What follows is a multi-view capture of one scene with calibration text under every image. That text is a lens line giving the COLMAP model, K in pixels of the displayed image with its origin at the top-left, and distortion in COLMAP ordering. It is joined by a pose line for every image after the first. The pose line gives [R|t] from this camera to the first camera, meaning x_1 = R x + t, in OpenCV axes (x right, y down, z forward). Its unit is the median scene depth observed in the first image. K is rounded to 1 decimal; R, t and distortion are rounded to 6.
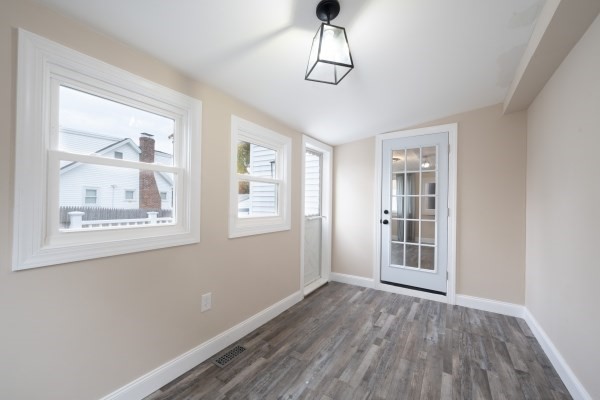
lens RADIAL K [[237.4, 0, 299.7], [0, 237.4, 202.7], [0, 0, 1]] dist [0.000679, -0.000256]
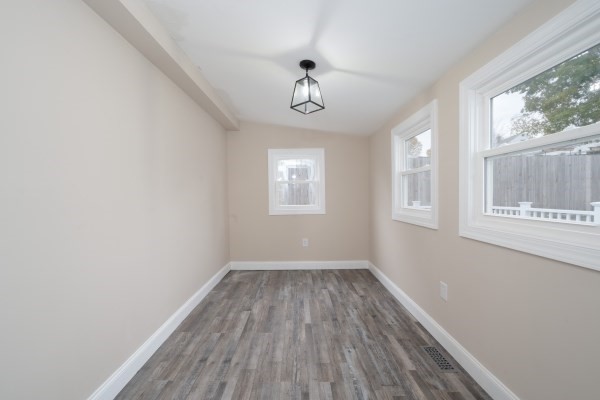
lens RADIAL K [[237.4, 0, 299.6], [0, 237.4, 198.1], [0, 0, 1]] dist [0.000679, -0.000256]
pose [[-0.830324, 0.009746, -0.557195, 0.701805], [0.007296, 0.999951, 0.006617, 0.012153], [0.557233, 0.001429, -0.830355, 1.547424]]
